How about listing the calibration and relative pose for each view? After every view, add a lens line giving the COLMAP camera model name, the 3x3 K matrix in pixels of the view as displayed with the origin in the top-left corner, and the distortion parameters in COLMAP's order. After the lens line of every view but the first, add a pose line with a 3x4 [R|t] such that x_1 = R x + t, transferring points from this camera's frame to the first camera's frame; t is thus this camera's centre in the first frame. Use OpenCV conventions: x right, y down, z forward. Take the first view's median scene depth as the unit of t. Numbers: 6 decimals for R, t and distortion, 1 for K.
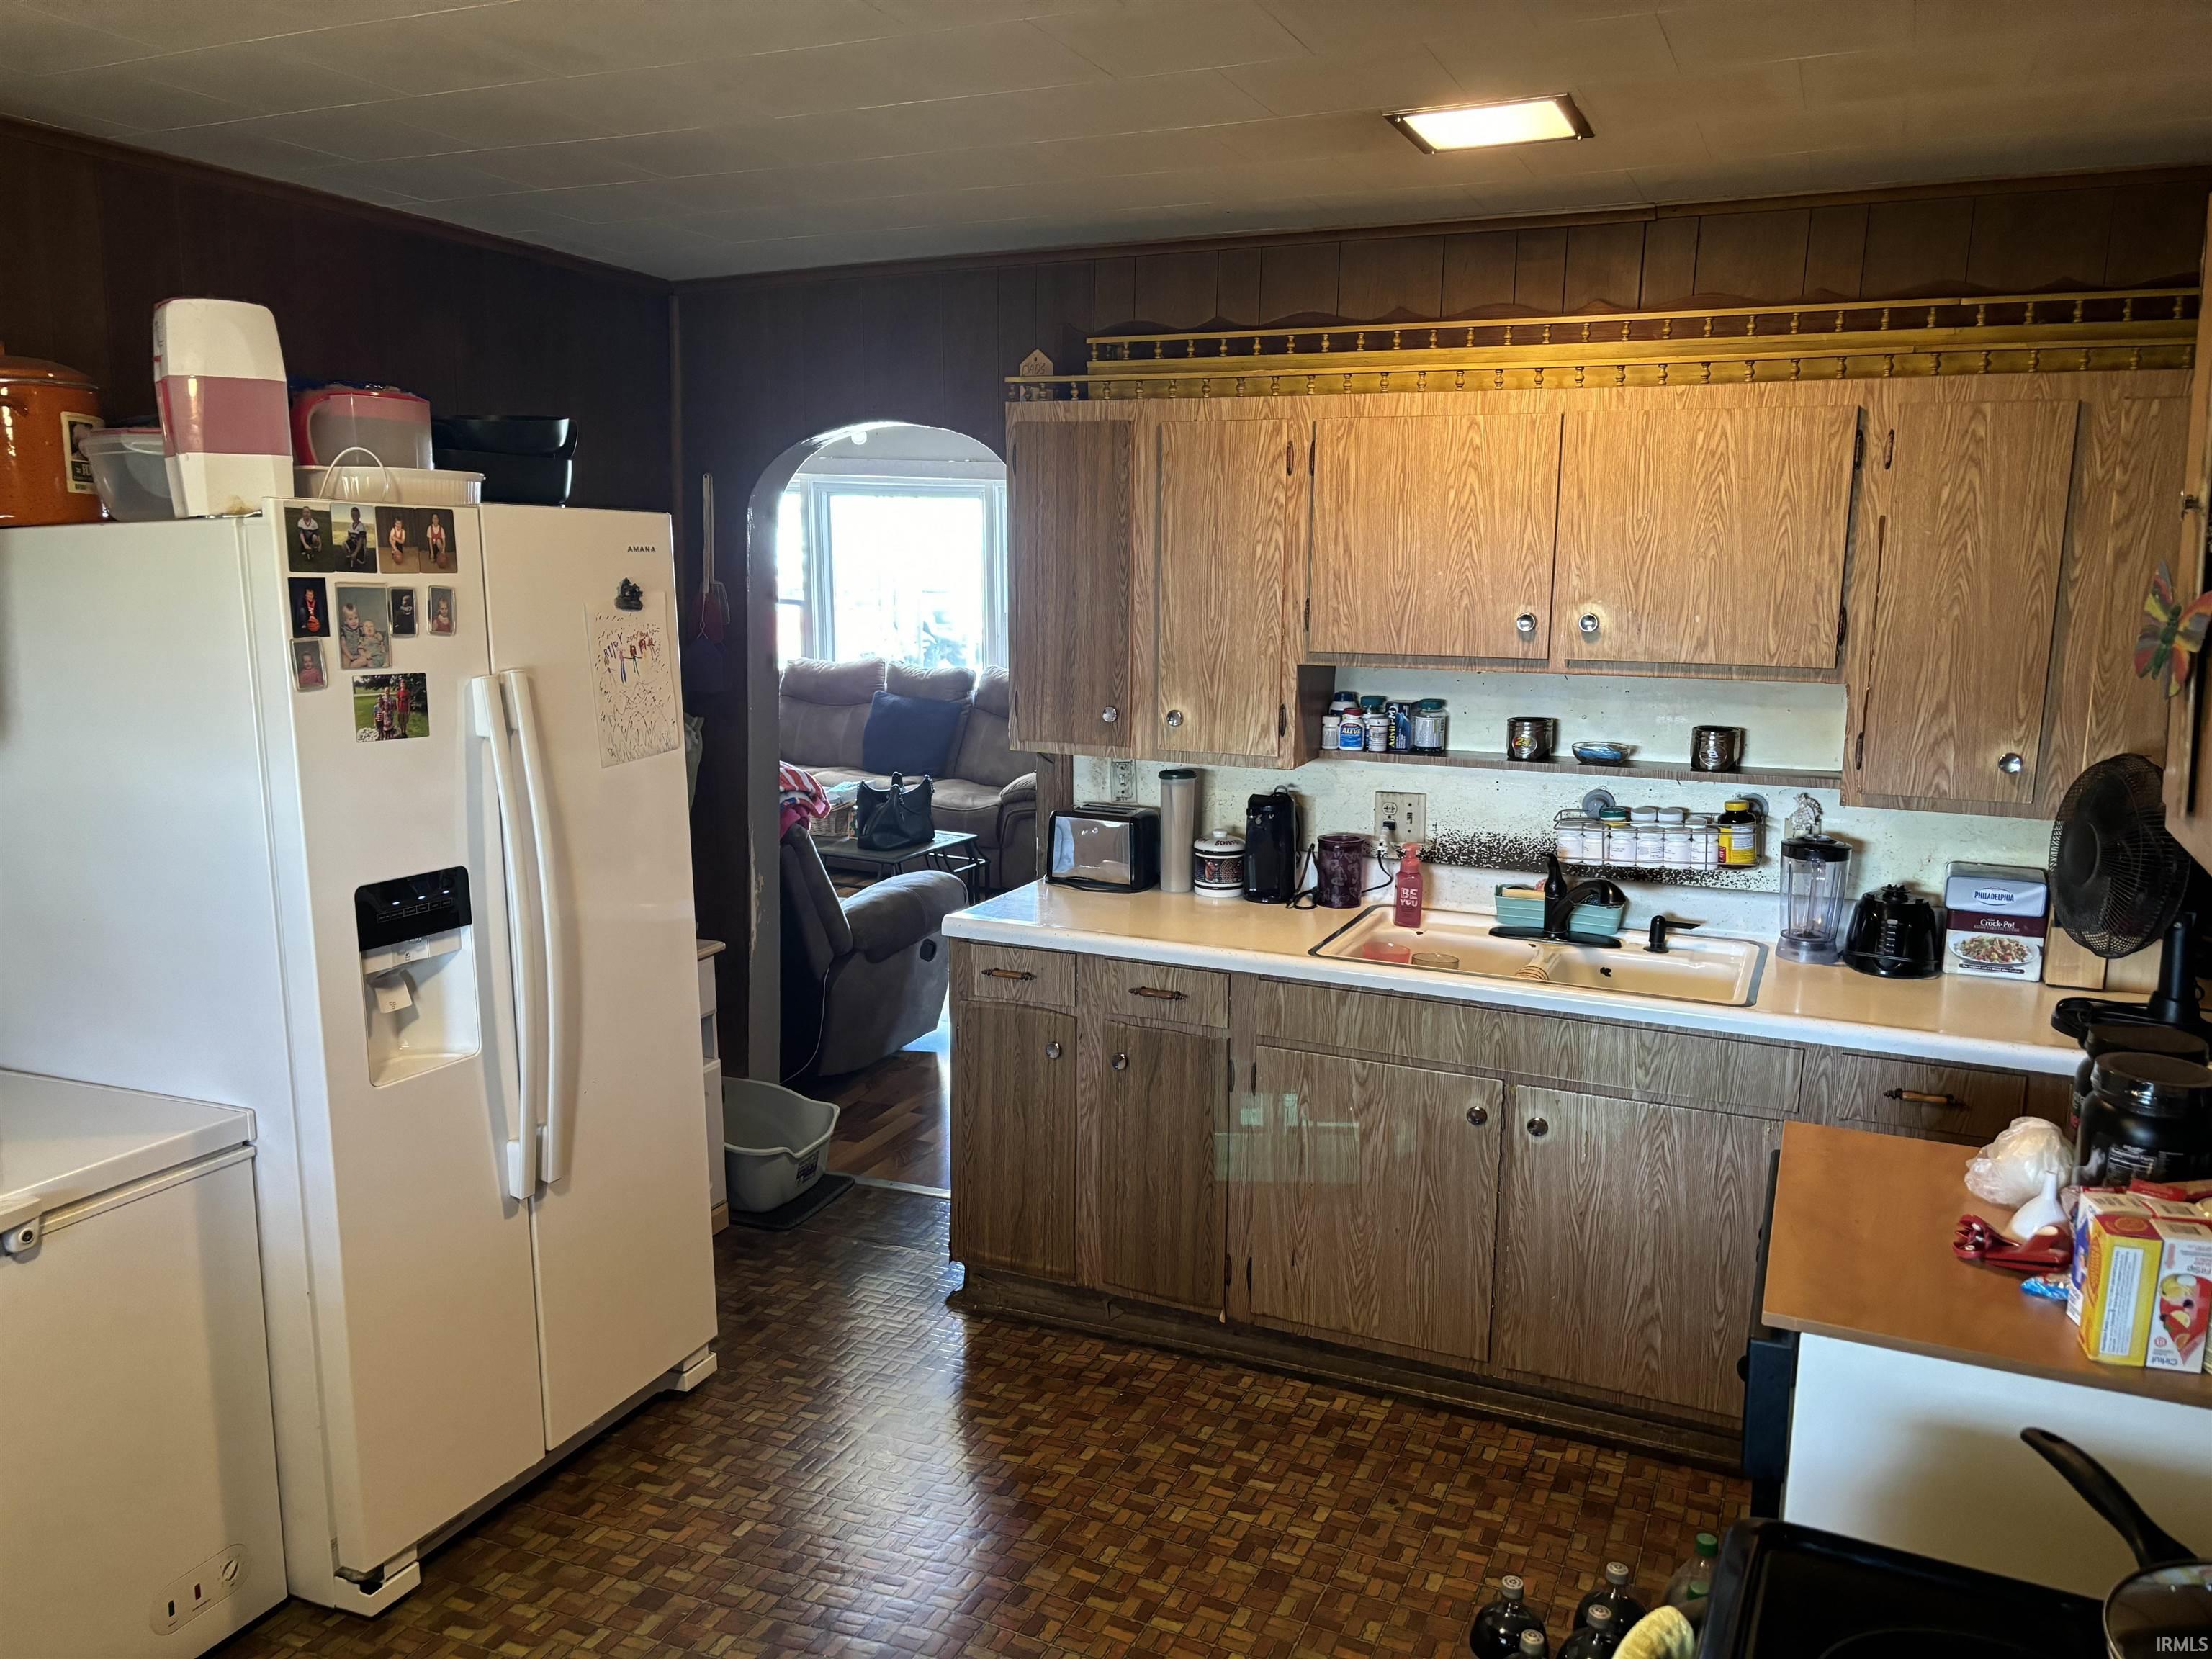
lens RADIAL K [[1682.5, 0, 1108.5], [0, 1682.5, 832.1], [0, 0, 1]] dist [0.027354, -0.019133]
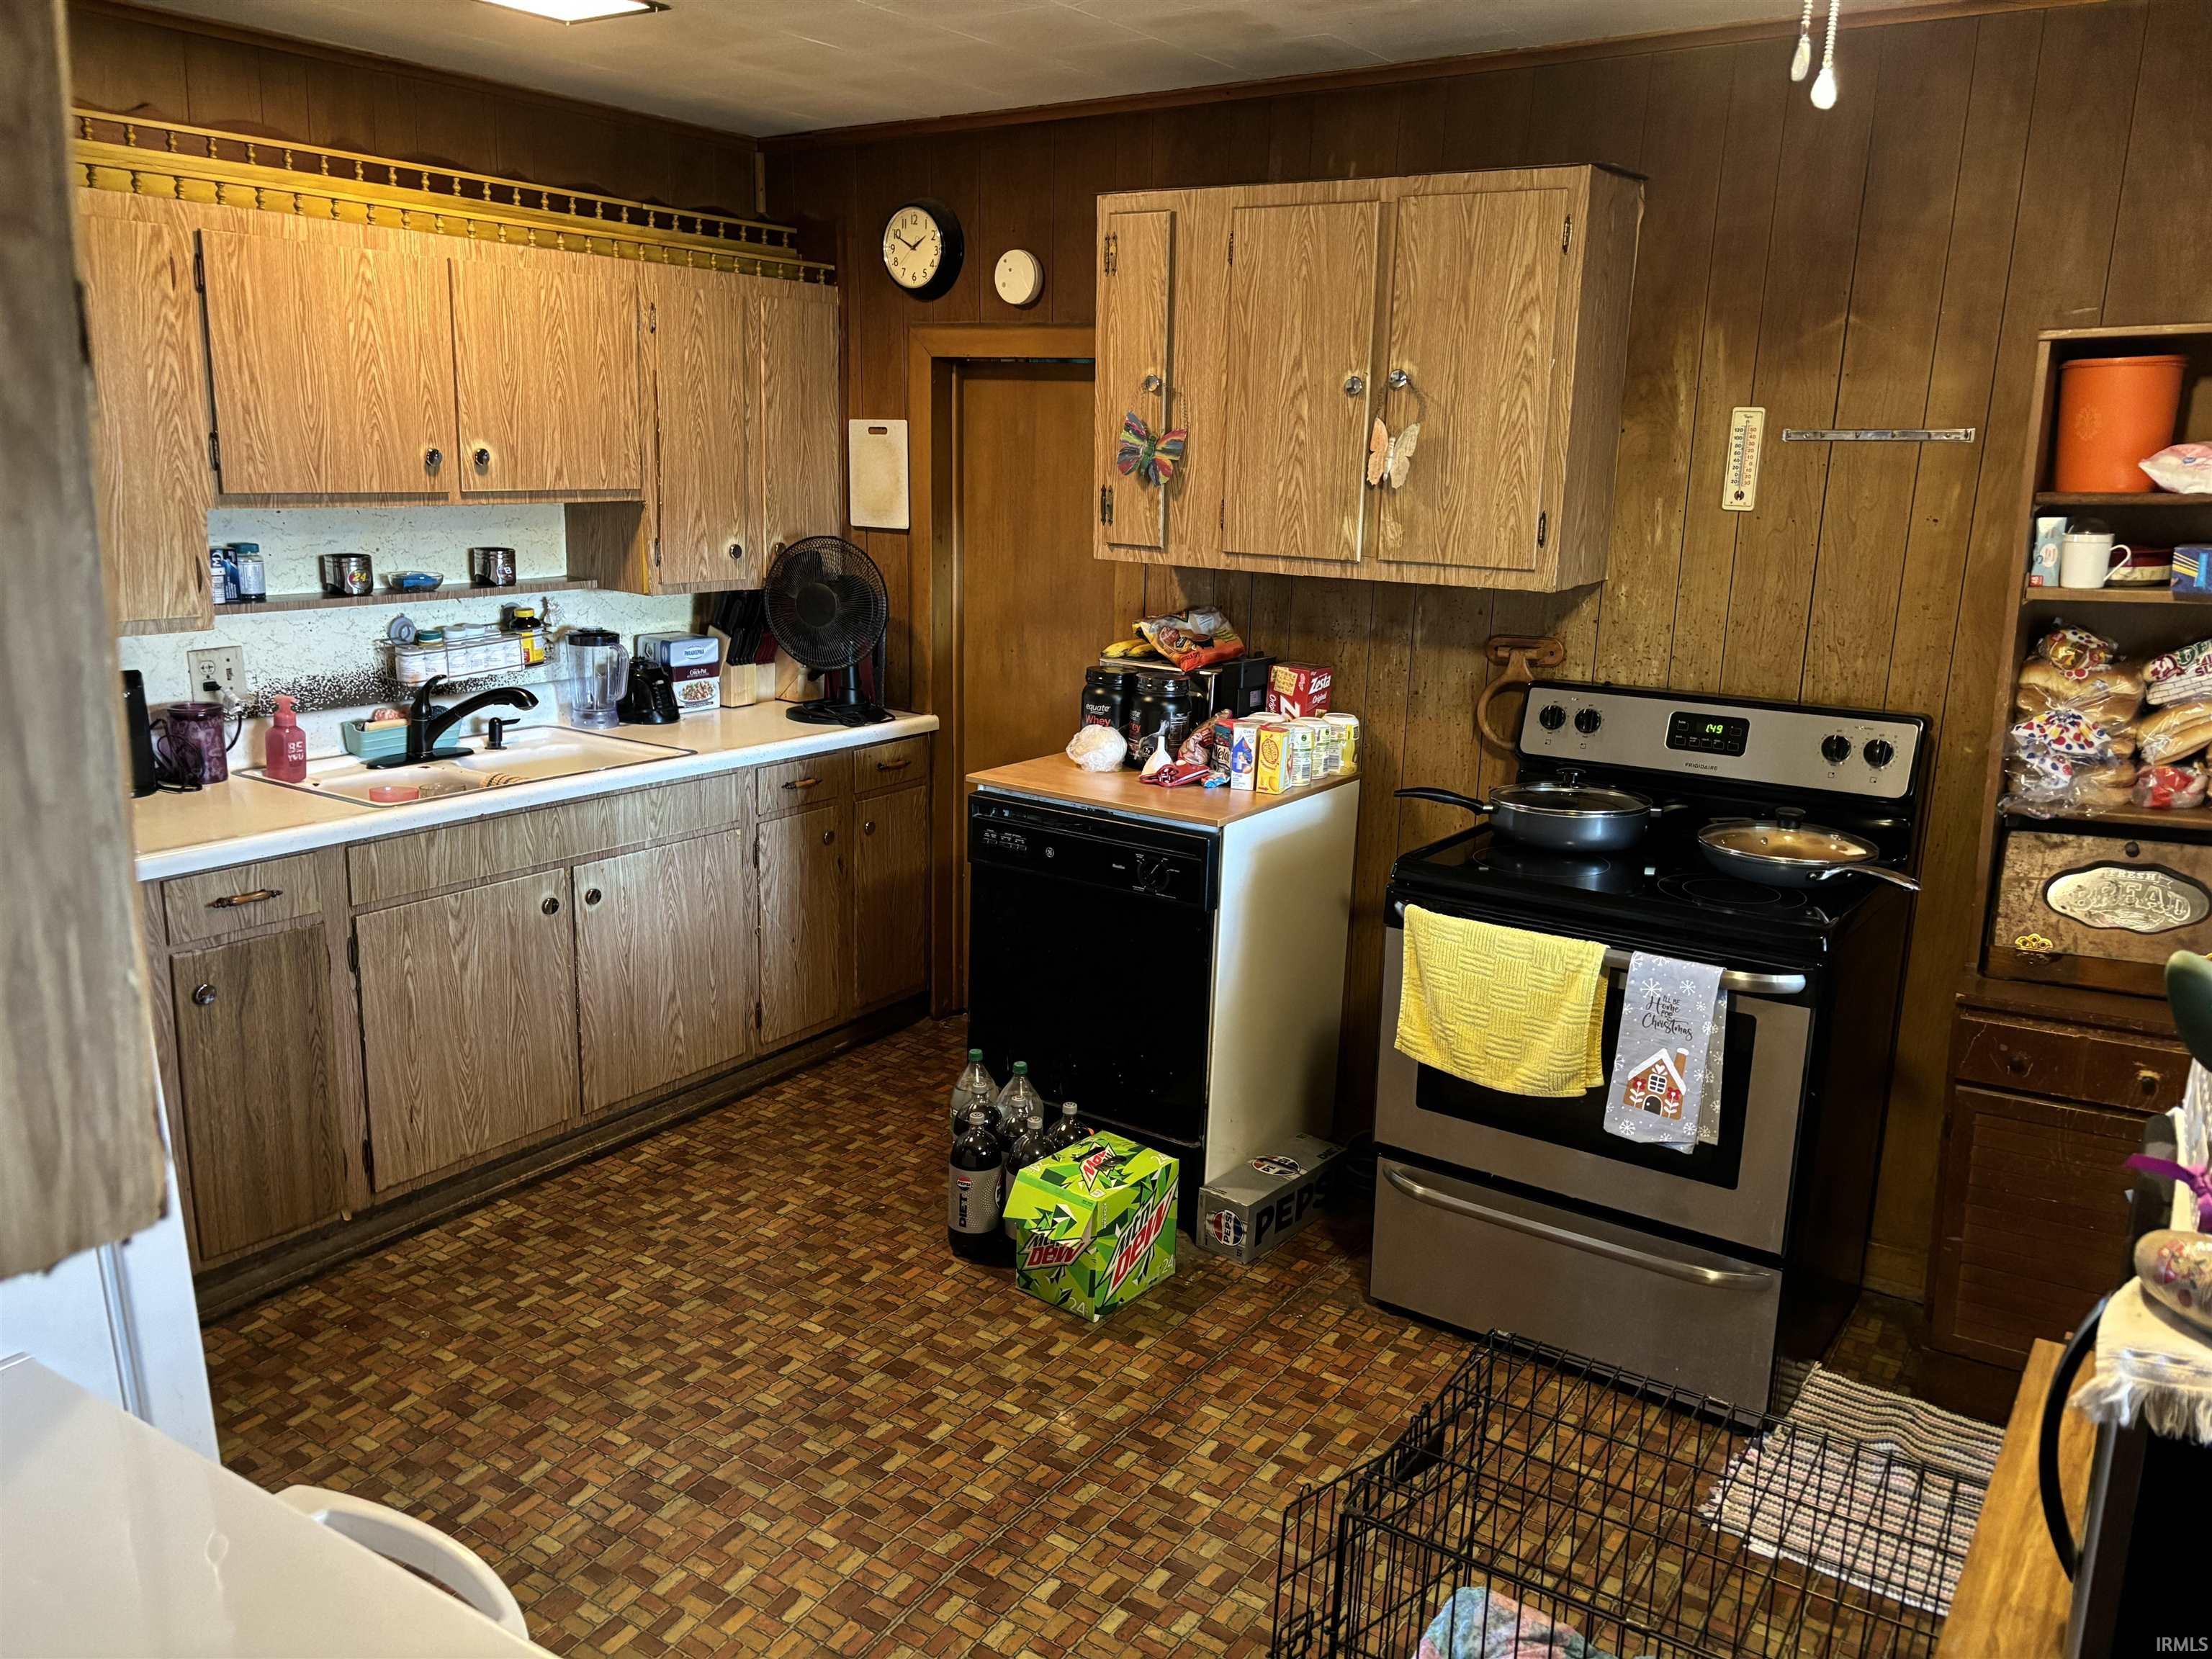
lens RADIAL K [[1682.5, 0, 1113.6], [0, 1682.5, 831.3], [0, 0, 1]] dist [0.027354, -0.019133]
pose [[0.153488, -0.229986, 0.961014, -0.742531], [0.138186, 0.967977, 0.209582, -0.058999], [-0.978441, 0.100630, 0.180354, 0.403813]]
